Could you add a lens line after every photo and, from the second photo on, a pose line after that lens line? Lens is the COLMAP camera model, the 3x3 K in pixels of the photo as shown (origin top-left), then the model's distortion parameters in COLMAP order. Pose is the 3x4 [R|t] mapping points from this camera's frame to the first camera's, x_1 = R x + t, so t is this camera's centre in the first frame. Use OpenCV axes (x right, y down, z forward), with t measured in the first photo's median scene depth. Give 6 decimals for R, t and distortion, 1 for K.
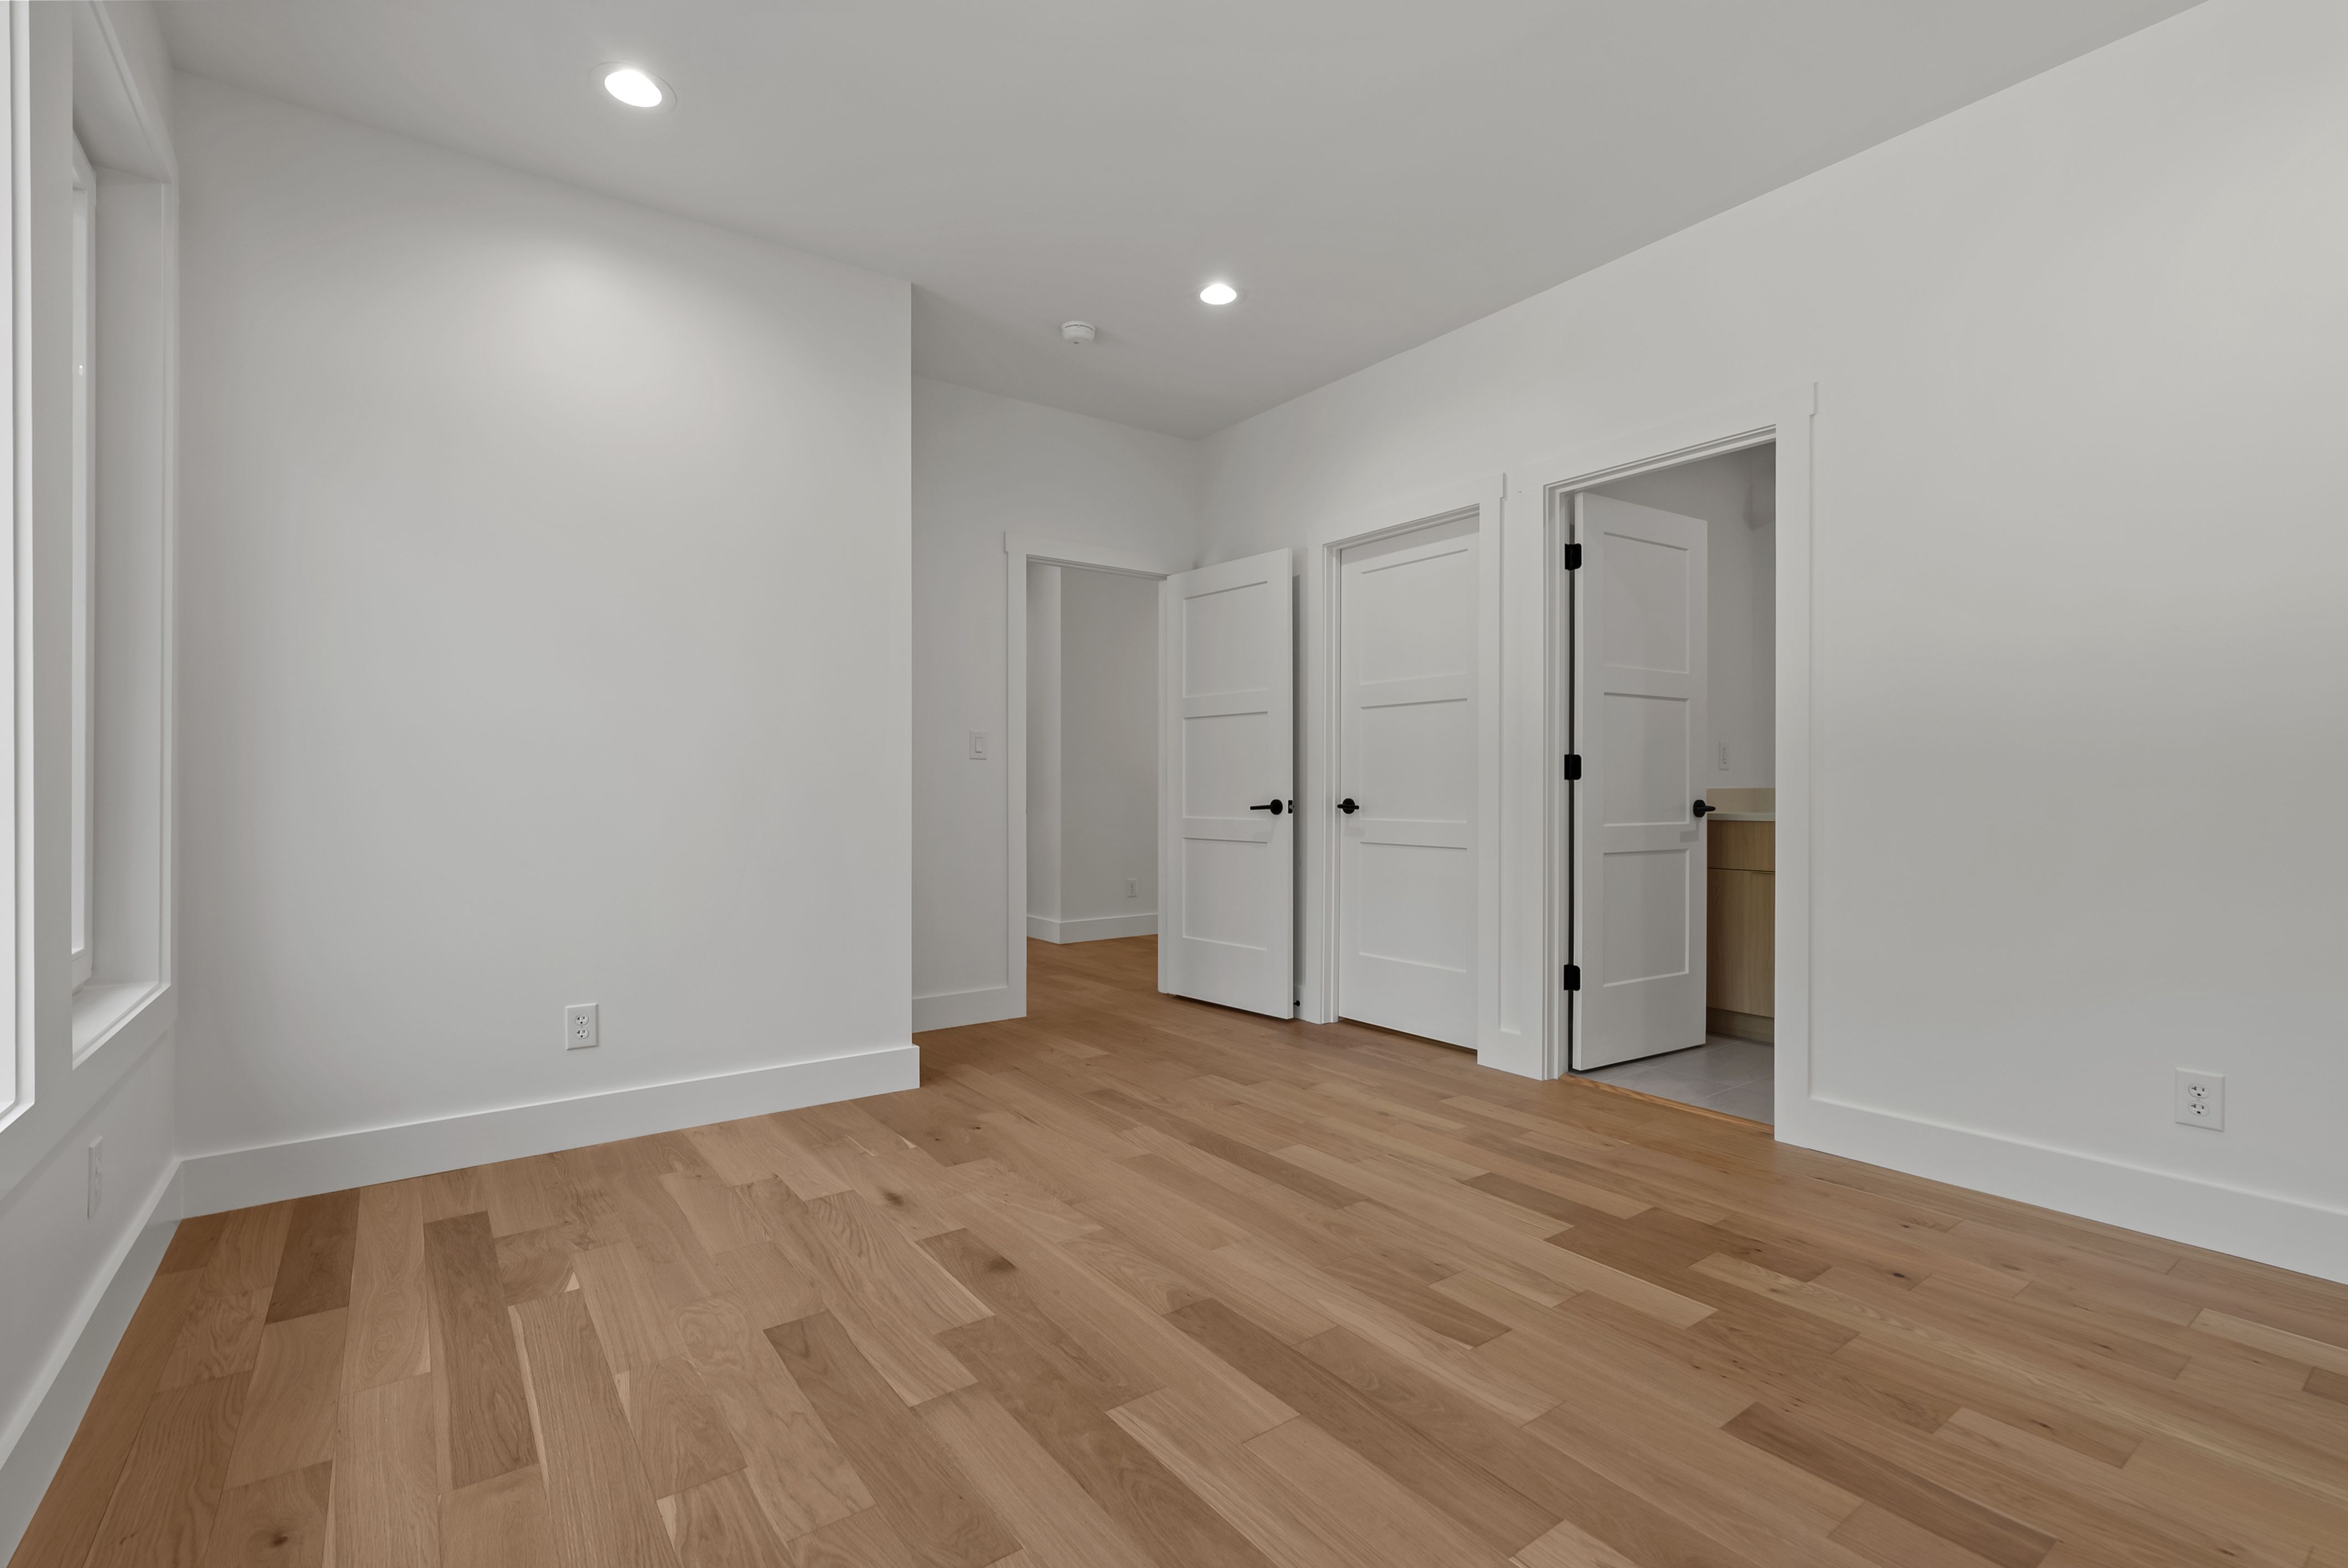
lens RADIAL K [[1056.4, 0, 1183.1], [0, 1056.4, 784.0], [0, 0, 1]] dist [-0.005620, 0.001889]
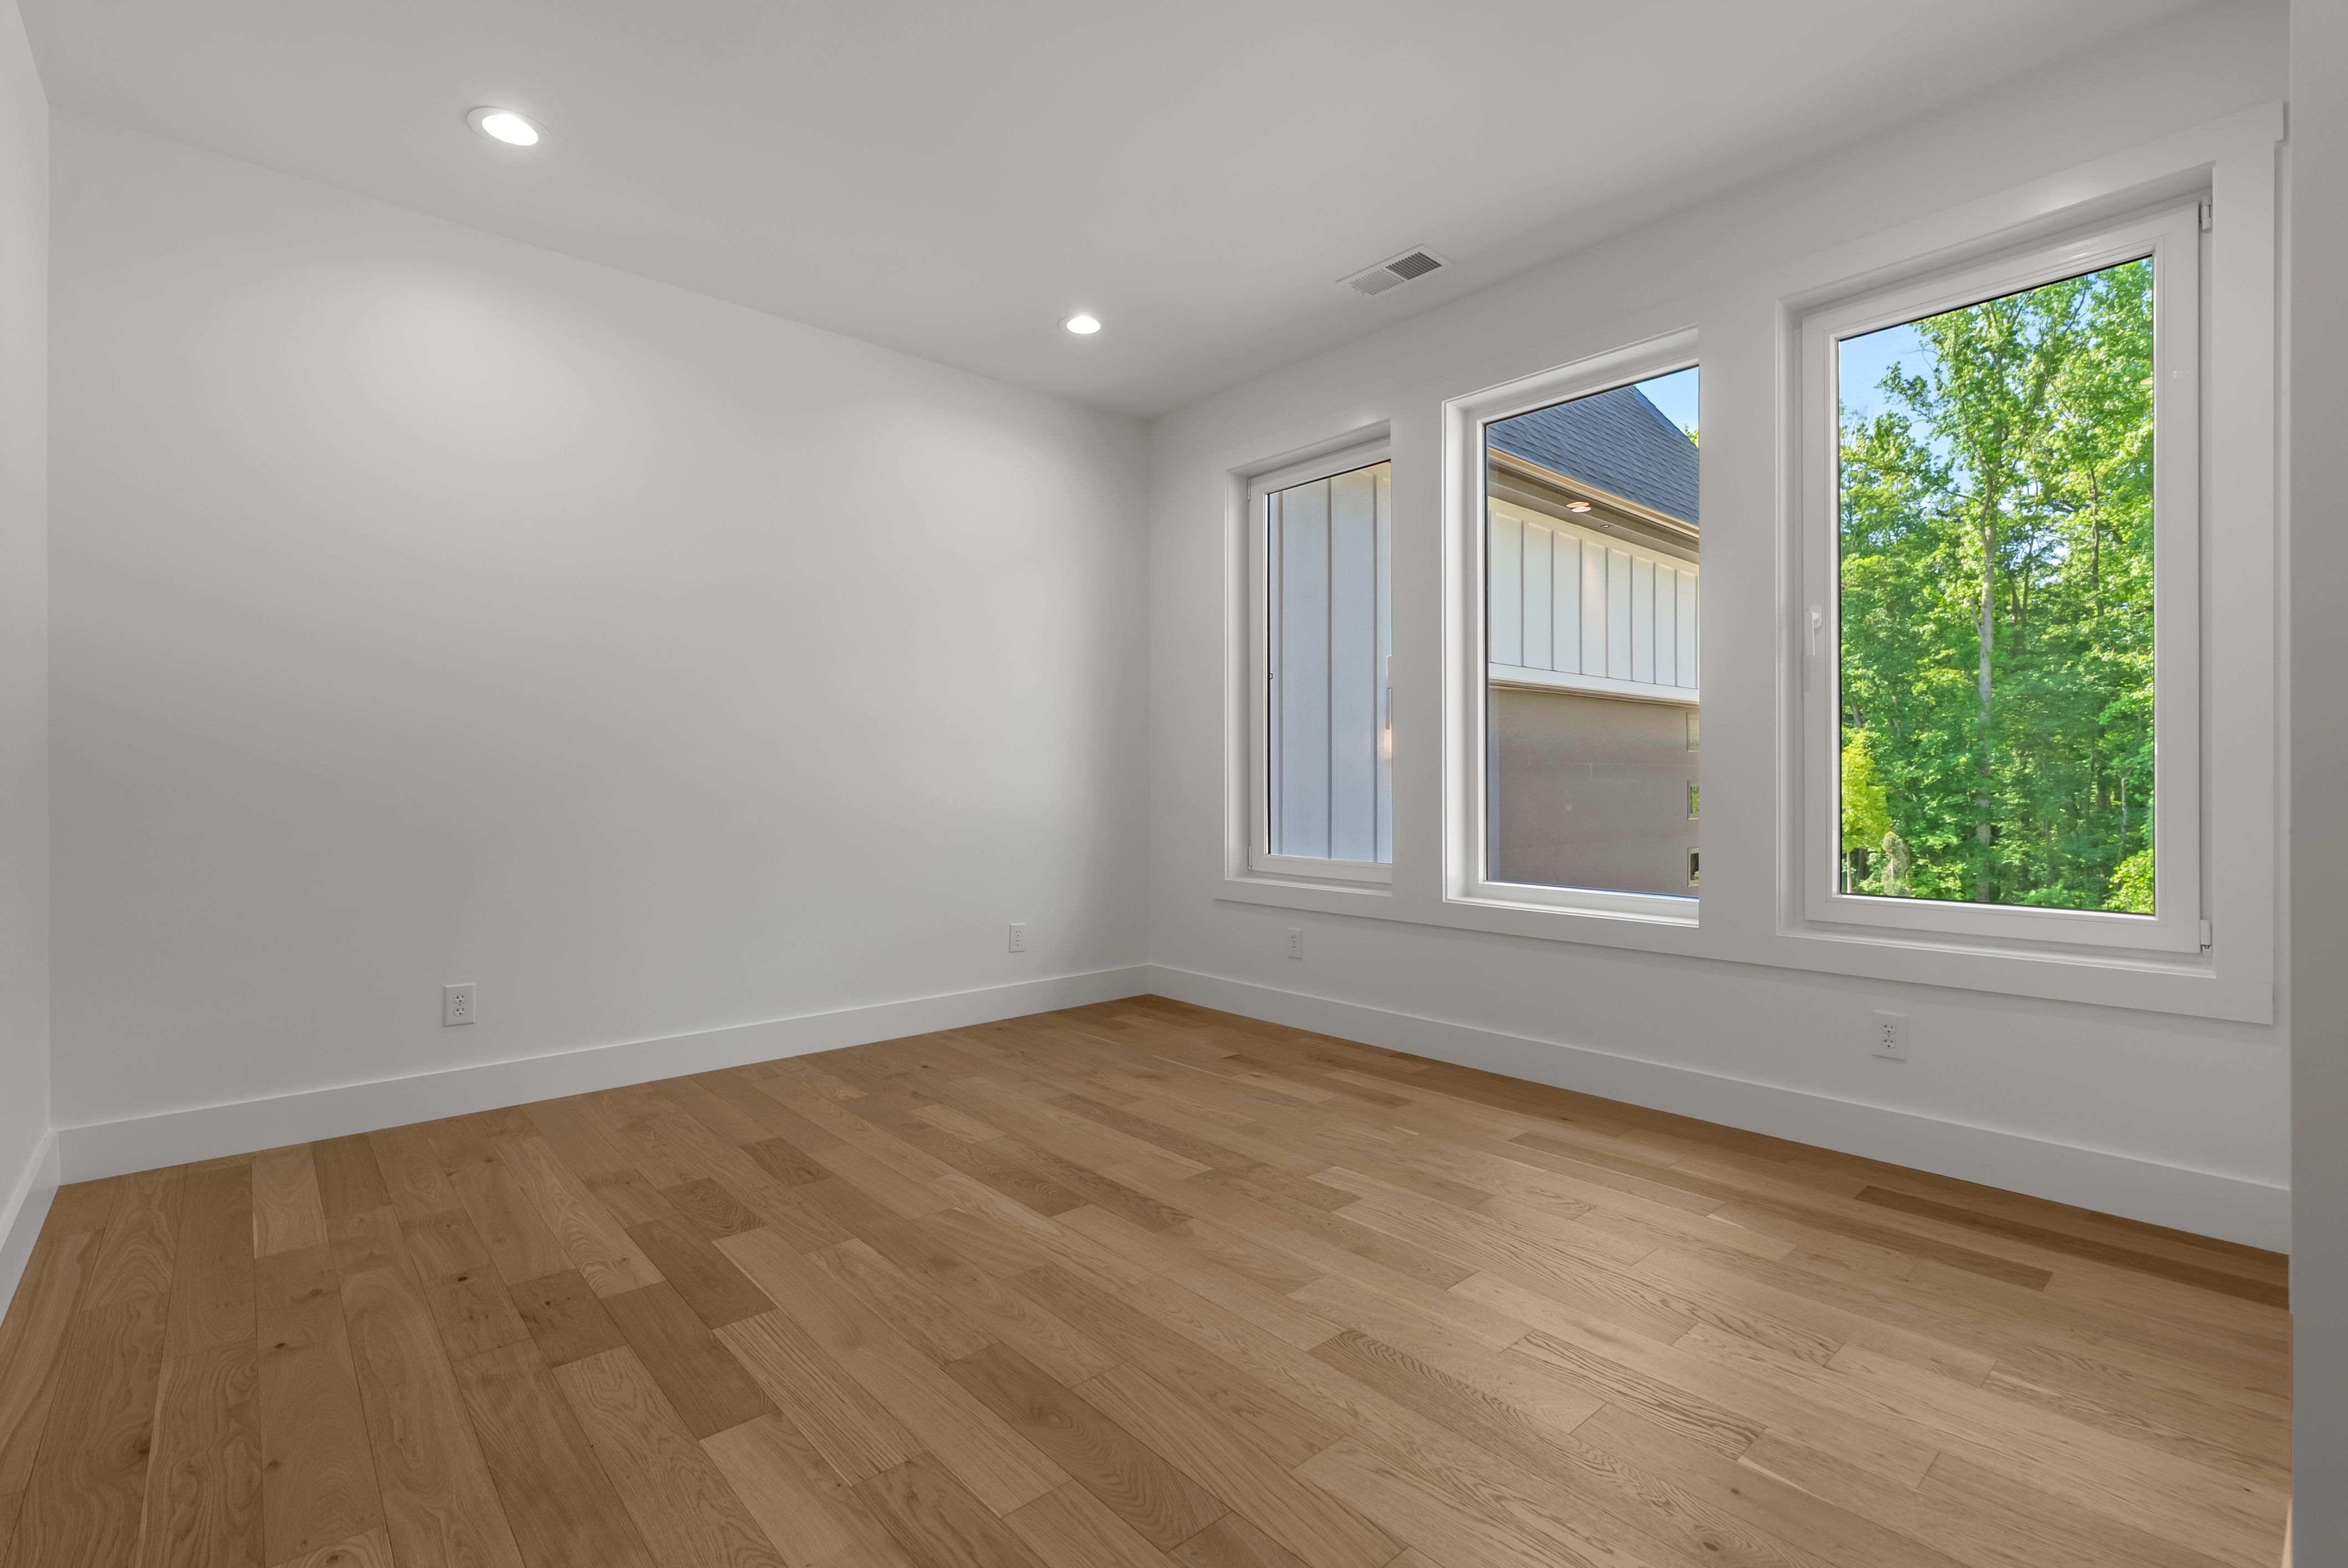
lens RADIAL K [[1056.4, 0, 1183.1], [0, 1056.4, 784.0], [0, 0, 1]] dist [-0.005620, 0.001889]
pose [[-0.995522, 0.005686, -0.094357, 0.093443], [0.005512, 0.999983, 0.002105, 0.002939], [0.094368, 0.001576, -0.995536, 1.981254]]
